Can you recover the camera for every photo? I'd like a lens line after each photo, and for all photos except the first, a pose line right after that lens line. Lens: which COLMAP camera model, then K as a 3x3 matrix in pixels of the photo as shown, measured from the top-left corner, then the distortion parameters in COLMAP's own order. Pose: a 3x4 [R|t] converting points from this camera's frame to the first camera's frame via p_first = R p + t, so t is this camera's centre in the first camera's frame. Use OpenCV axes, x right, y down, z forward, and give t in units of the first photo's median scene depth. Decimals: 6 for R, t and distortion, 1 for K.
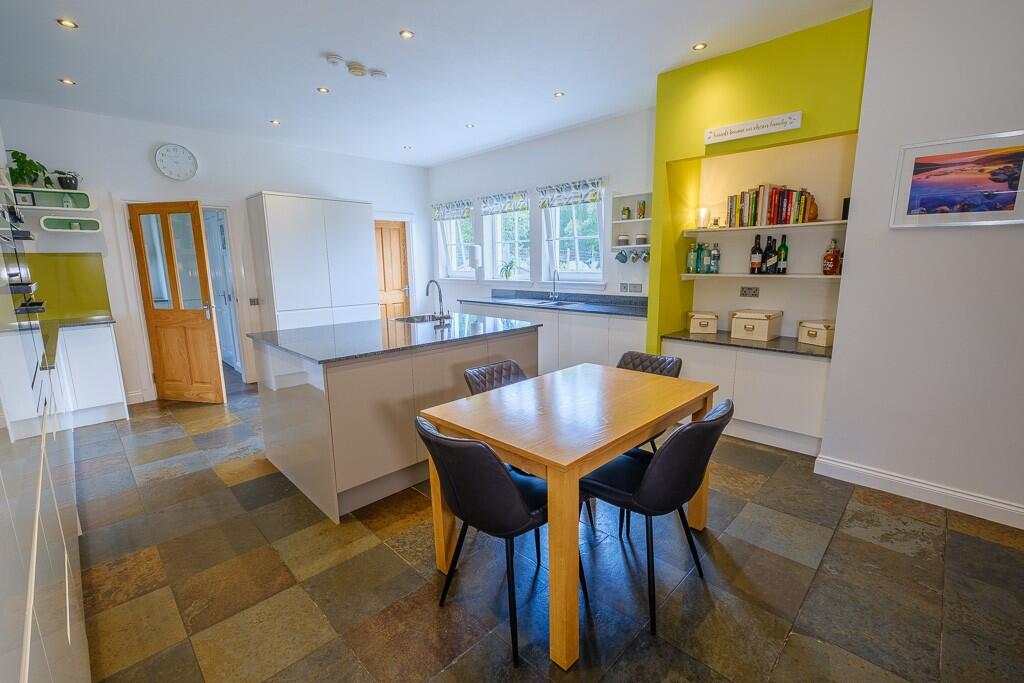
lens RADIAL K [[444.5, 0, 514.8], [0, 444.5, 344.2], [0, 0, 1]] dist [-0.003226, -0.001541]
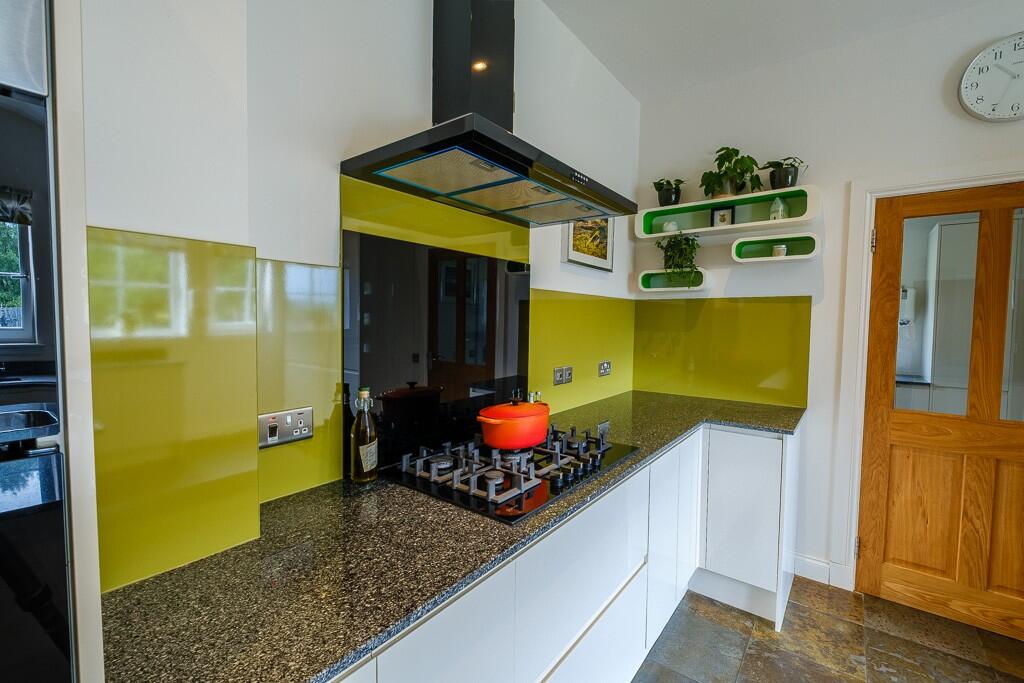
lens RADIAL K [[444.5, 0, 509.3], [0, 444.5, 341.3], [0, 0, 1]] dist [-0.003226, -0.001541]
pose [[0.130052, 0.059549, -0.989717, -0.458811], [-0.187916, 0.981584, 0.034367, -0.103636], [0.973537, 0.181514, 0.138847, 0.599725]]
